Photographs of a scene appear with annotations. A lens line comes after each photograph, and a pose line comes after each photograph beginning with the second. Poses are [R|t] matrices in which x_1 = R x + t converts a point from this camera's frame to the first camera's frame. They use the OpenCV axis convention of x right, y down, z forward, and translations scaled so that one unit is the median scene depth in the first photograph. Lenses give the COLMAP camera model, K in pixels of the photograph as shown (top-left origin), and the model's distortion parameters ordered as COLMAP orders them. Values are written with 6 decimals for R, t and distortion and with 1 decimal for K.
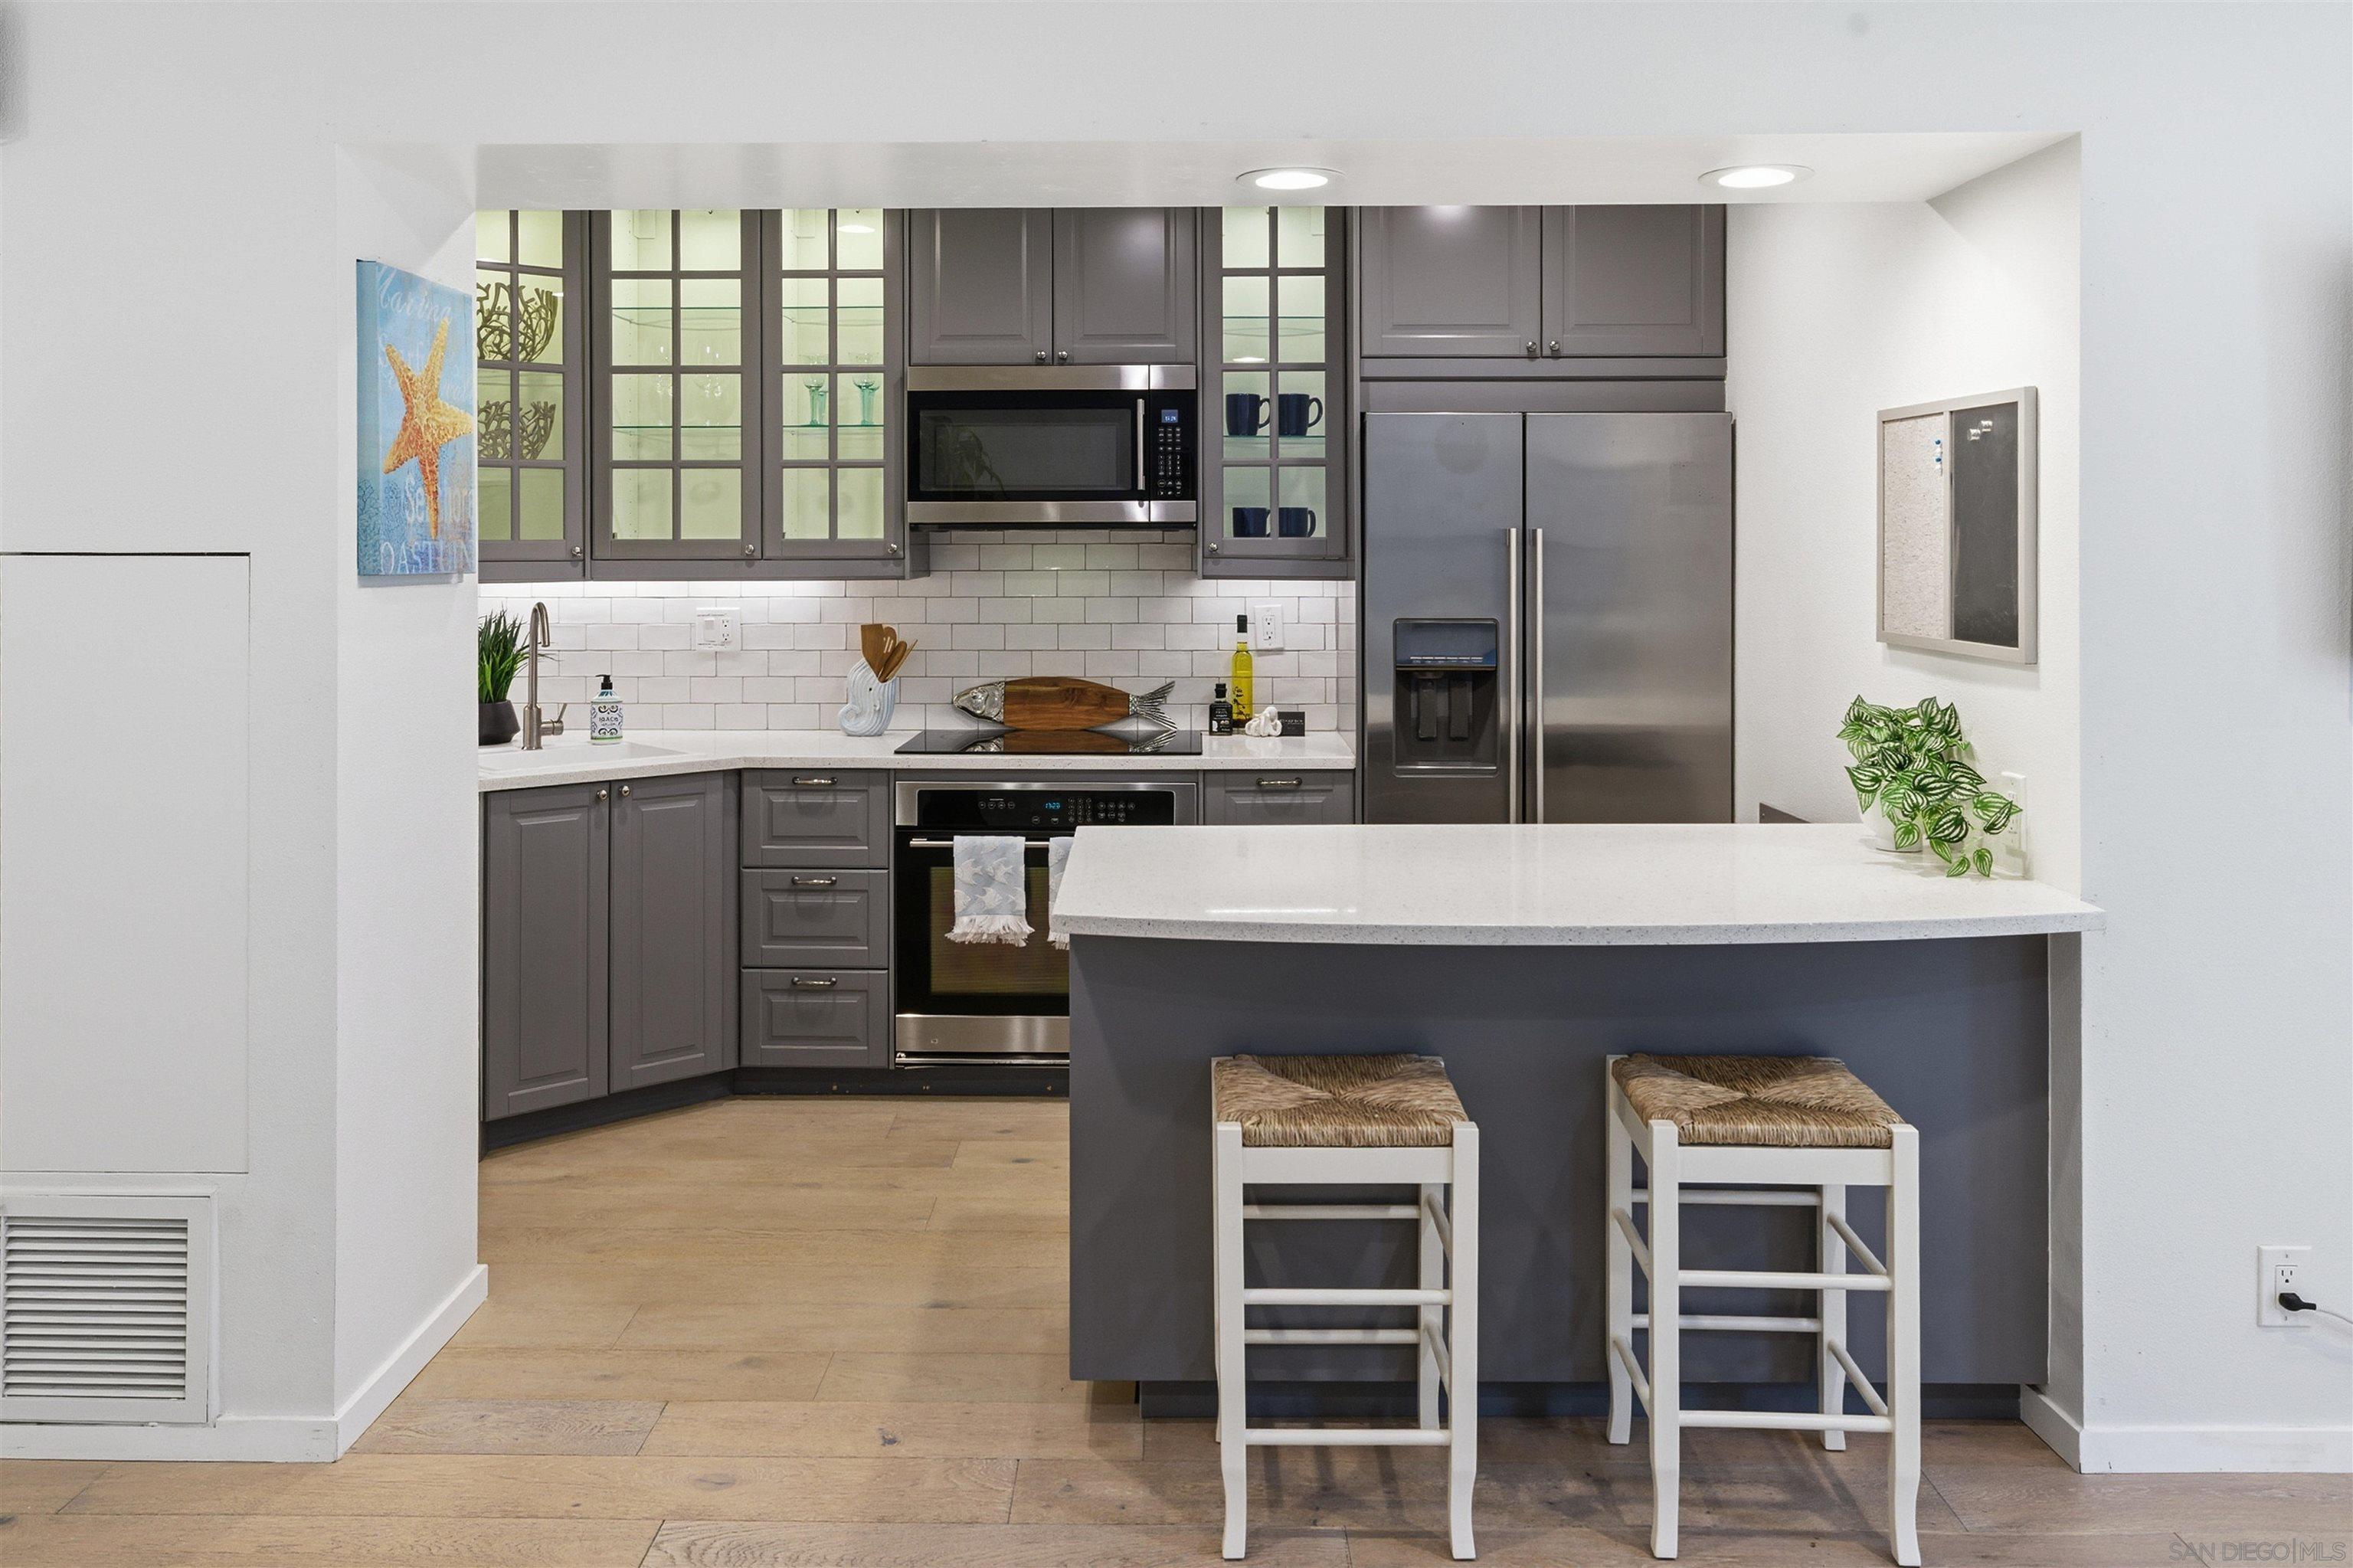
lens RADIAL K [[1854.9, 0, 1140.1], [0, 1854.9, 539.9], [0, 0, 1]] dist [-0.003105, 0.010787]
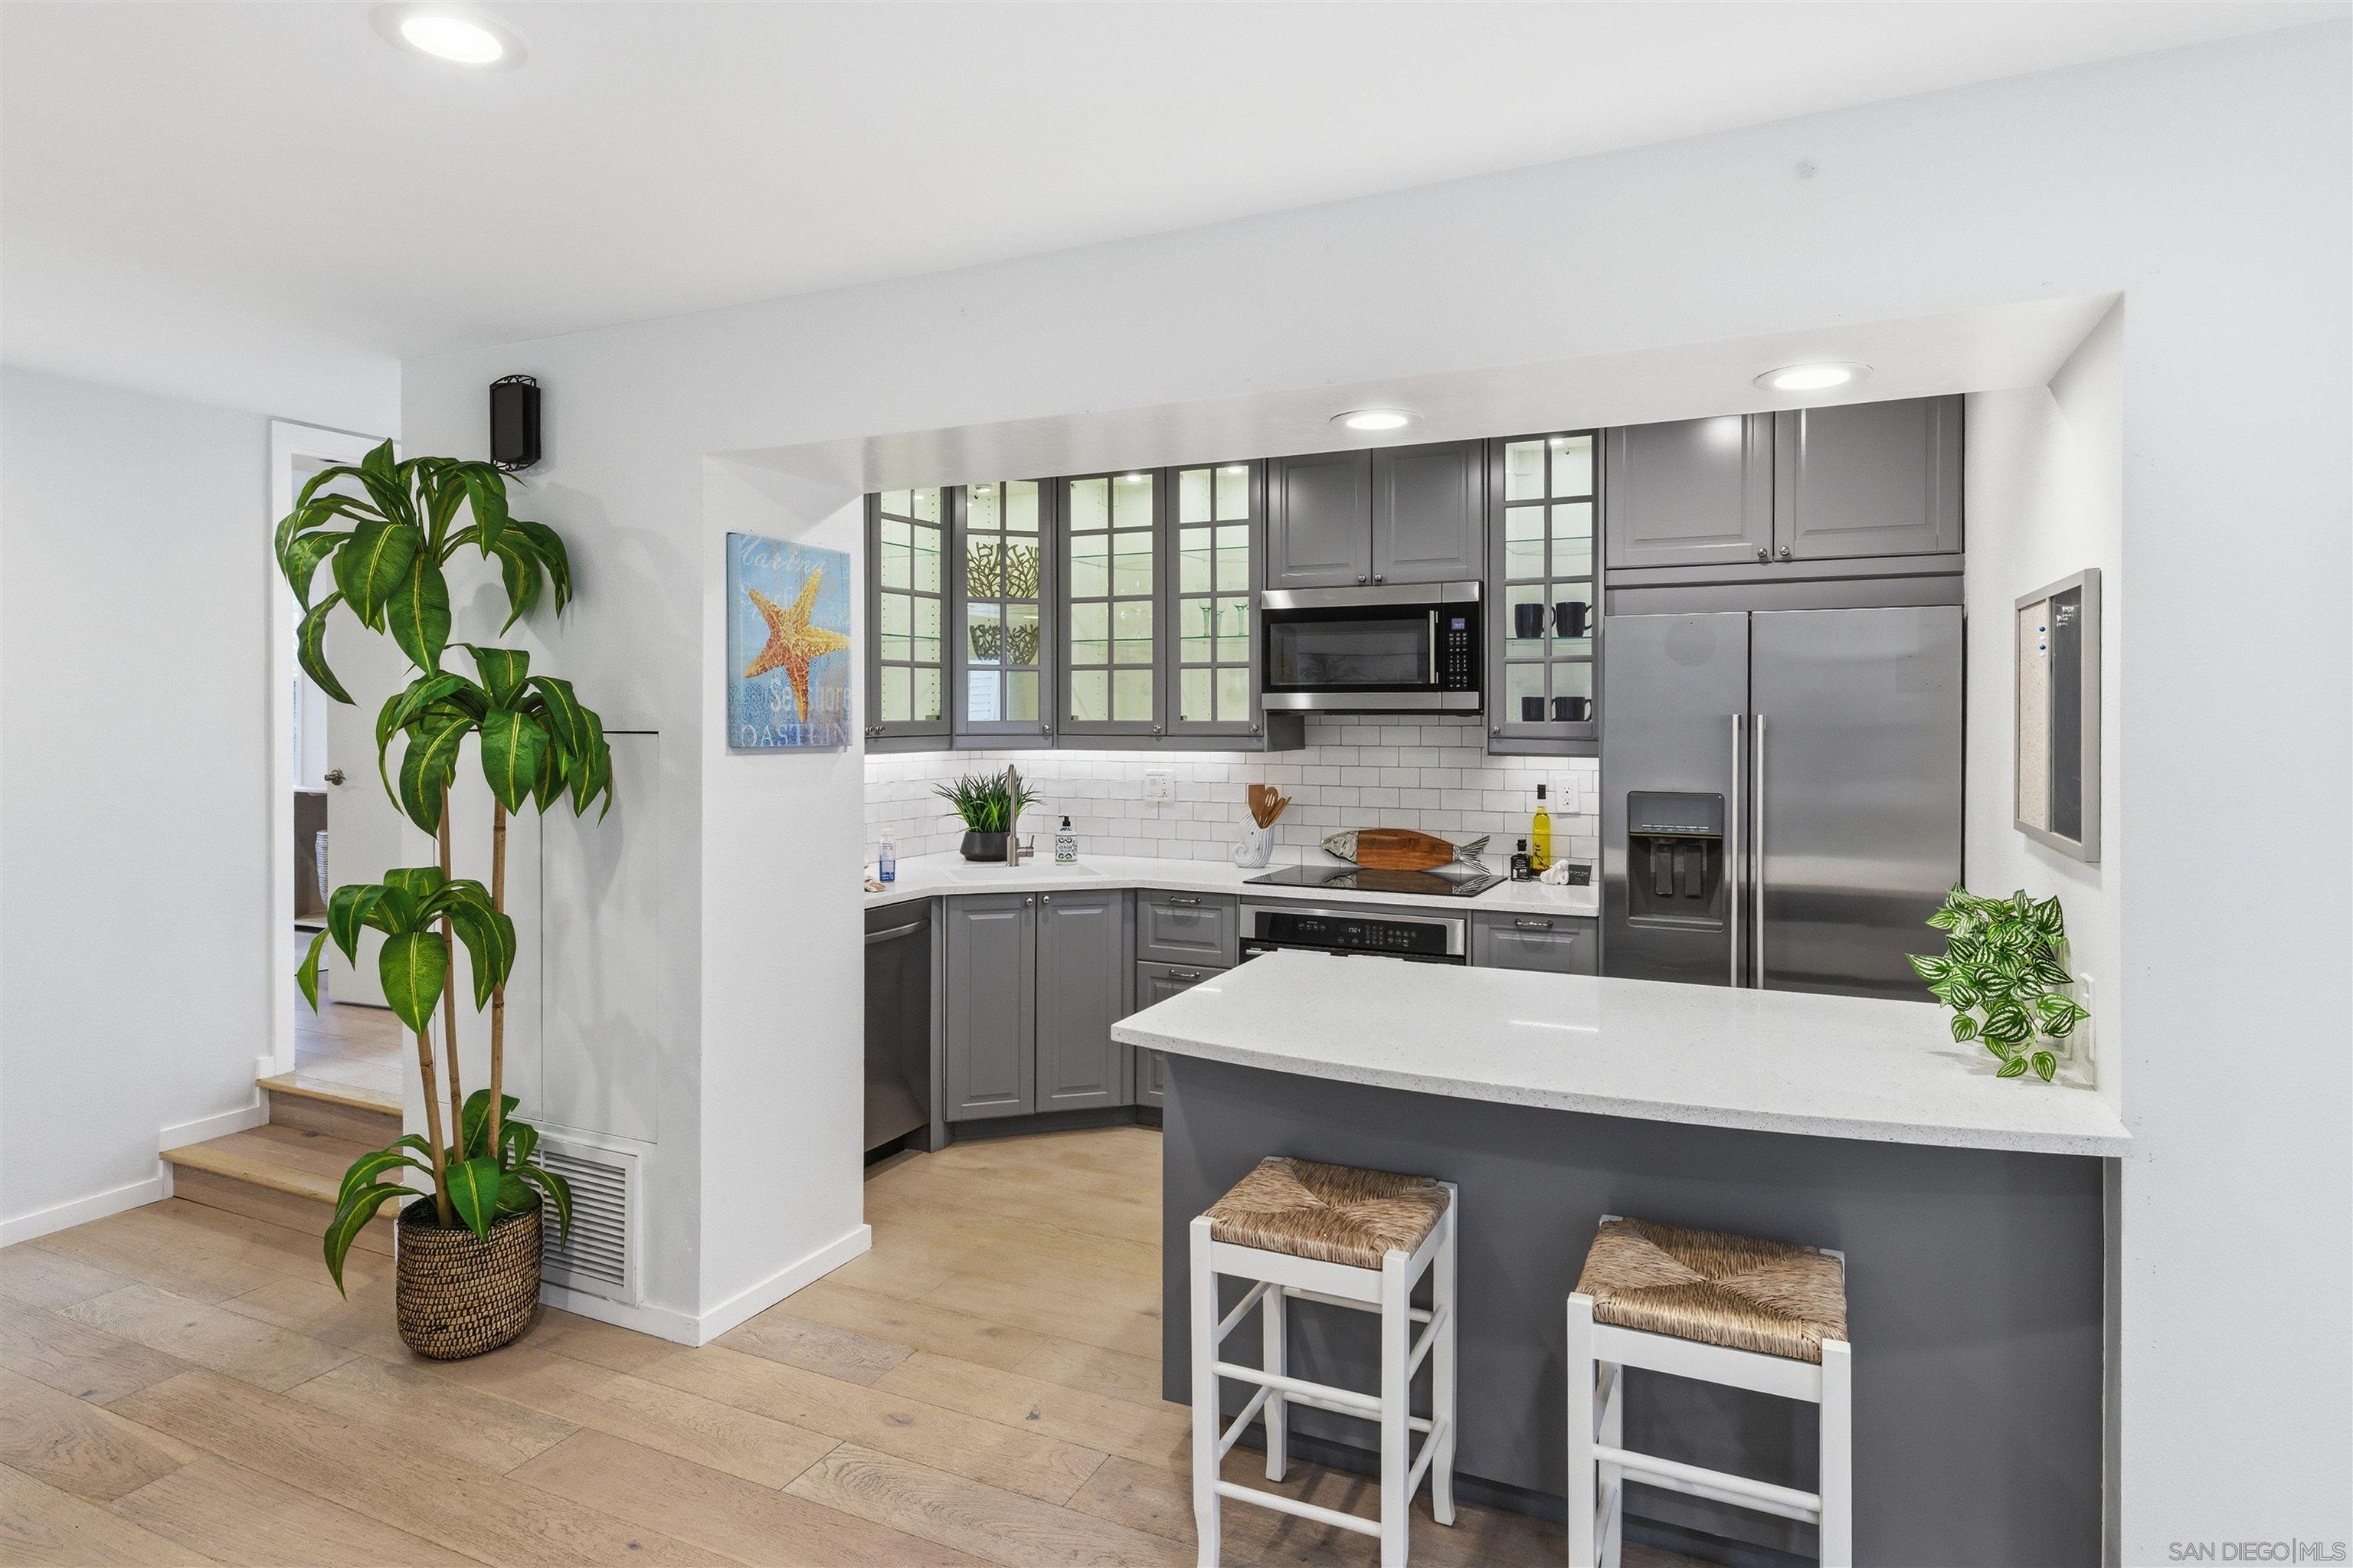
lens RADIAL K [[1308.6, 0, 1173.8], [0, 1308.6, 719.0], [0, 0, 1]] dist [0.003839, 0.004631]
pose [[0.911801, 0.003157, -0.410621, 0.211677], [-0.002476, 0.999995, 0.002190, -0.004129], [0.410626, -0.000980, 0.911803, 0.128373]]
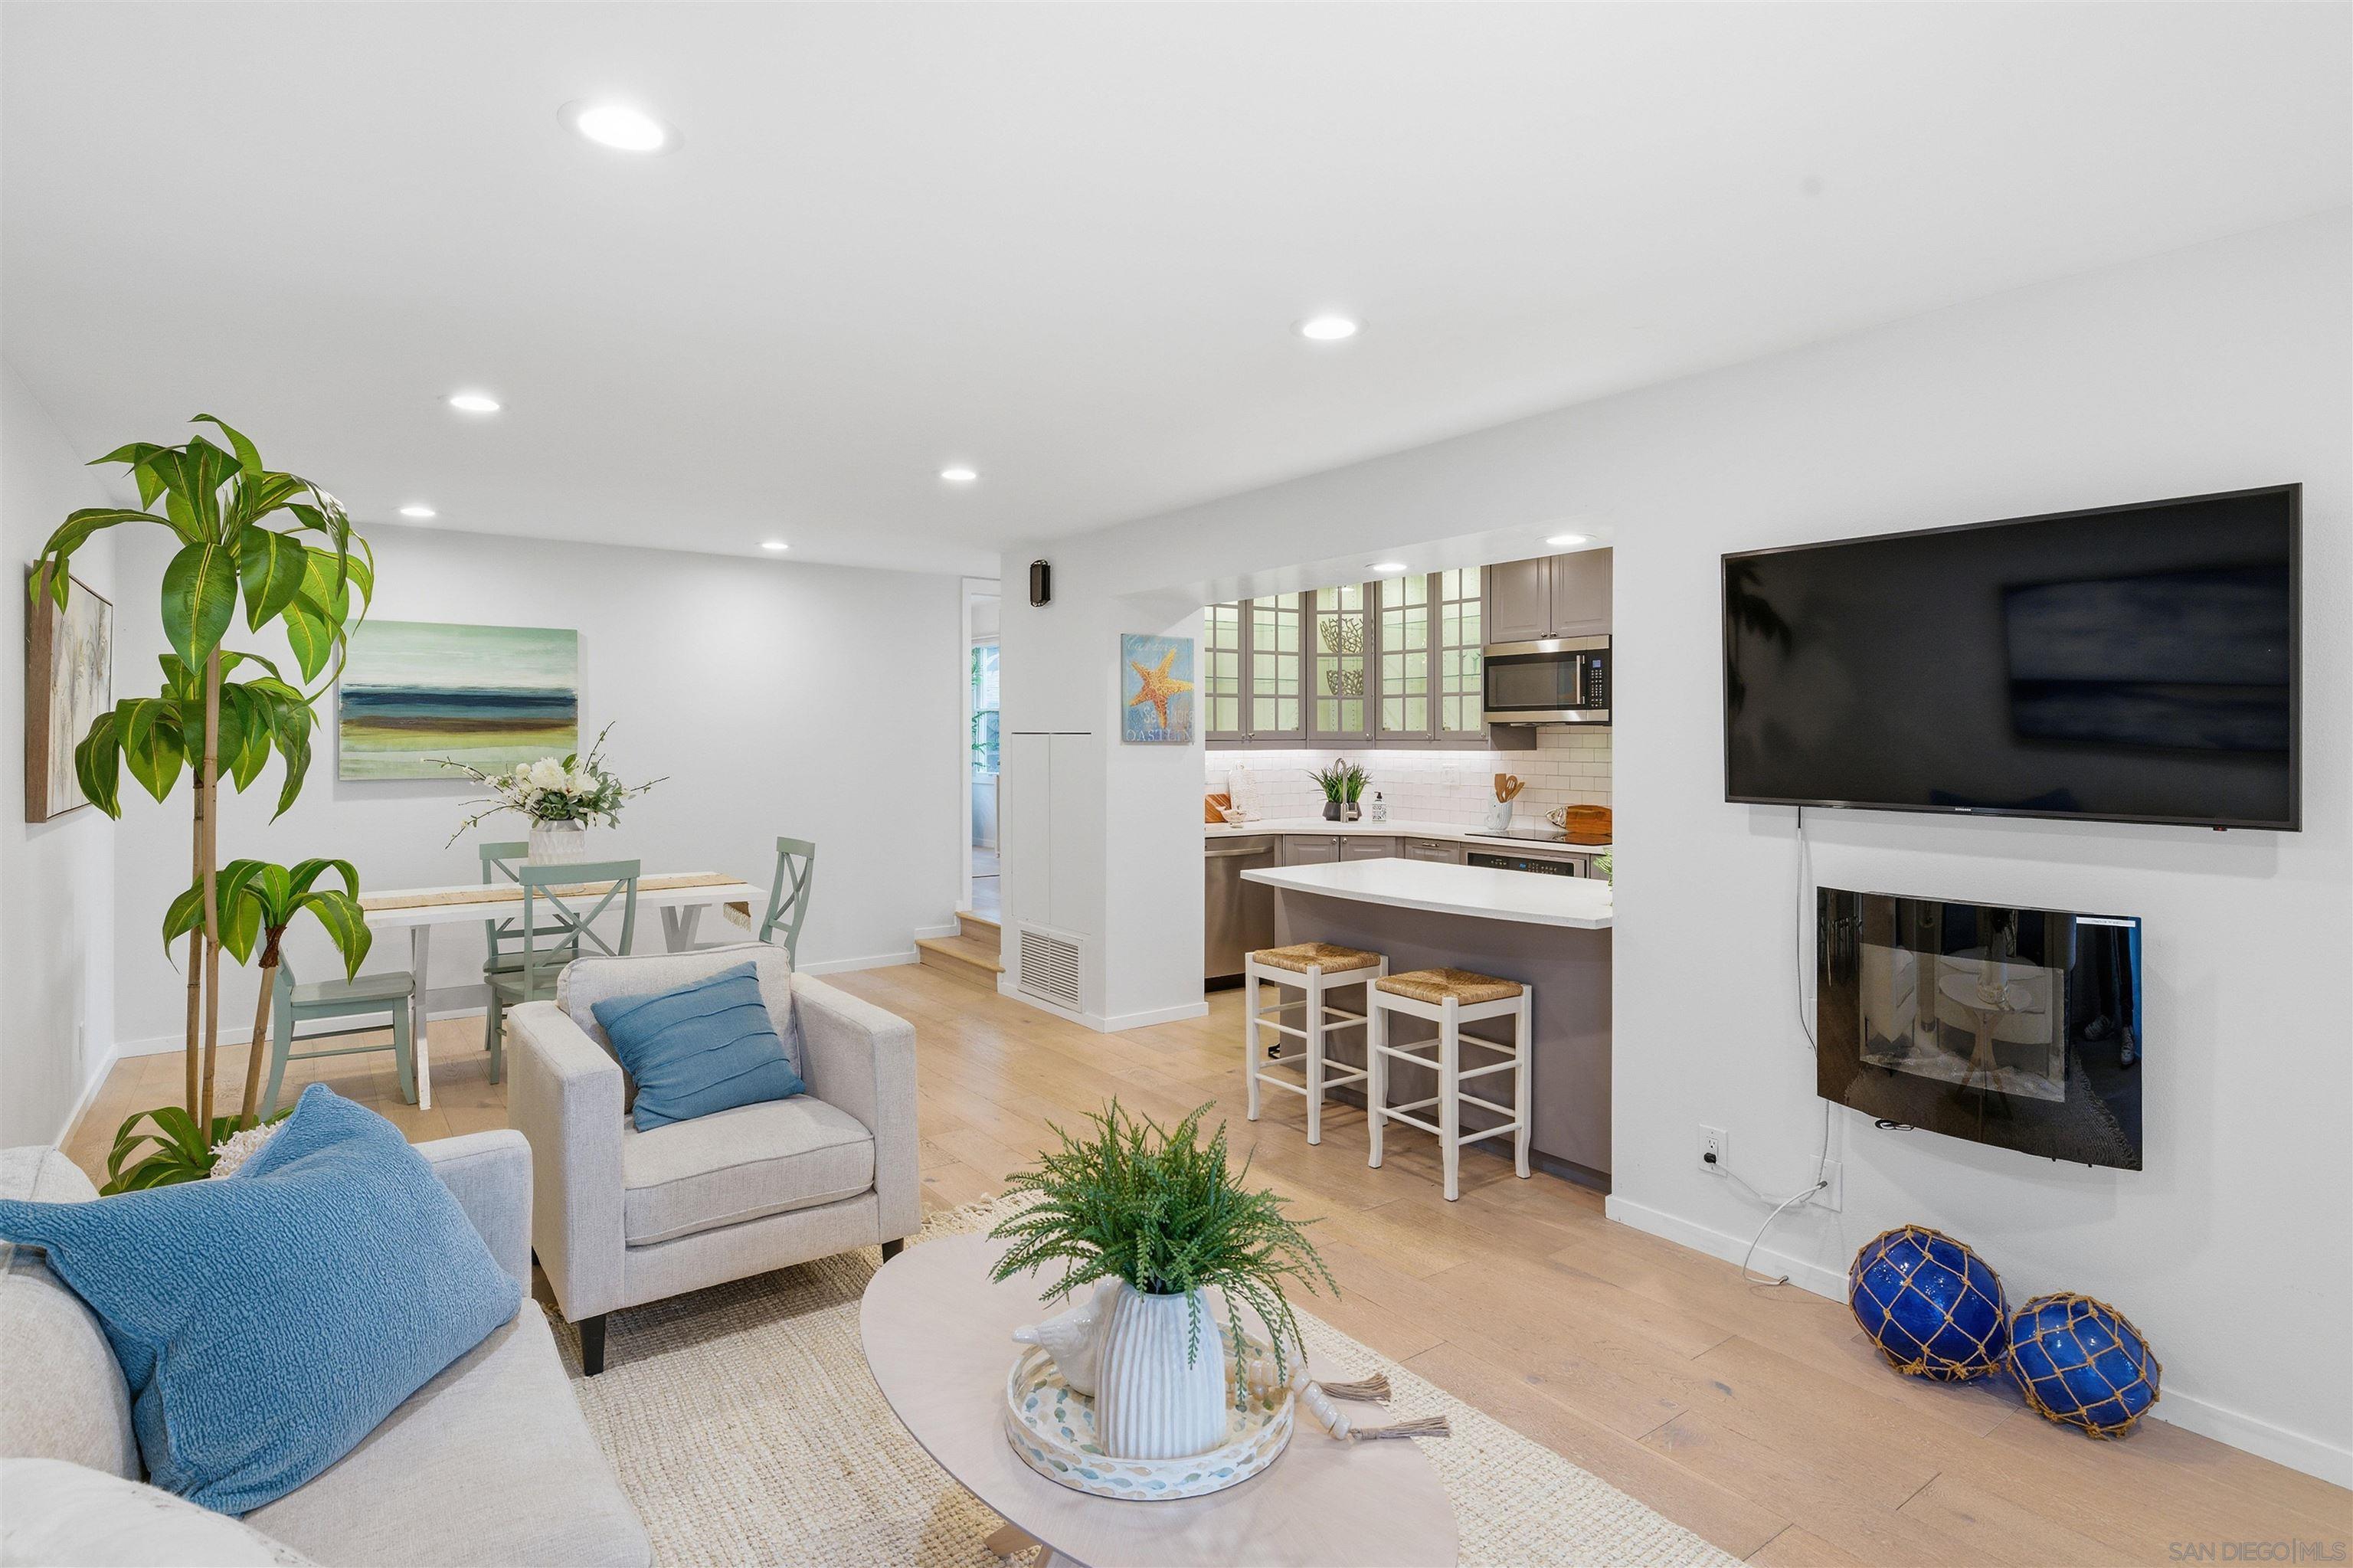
lens RADIAL K [[1206.2, 0, 1183.2], [0, 1206.2, 730.6], [0, 0, 1]] dist [0.005571, 0.000592]
pose [[0.608004, -0.001310, -0.793933, 0.754305], [-0.002555, 0.999990, -0.003606, 0.005854], [0.793930, 0.004221, 0.607995, -0.059279]]
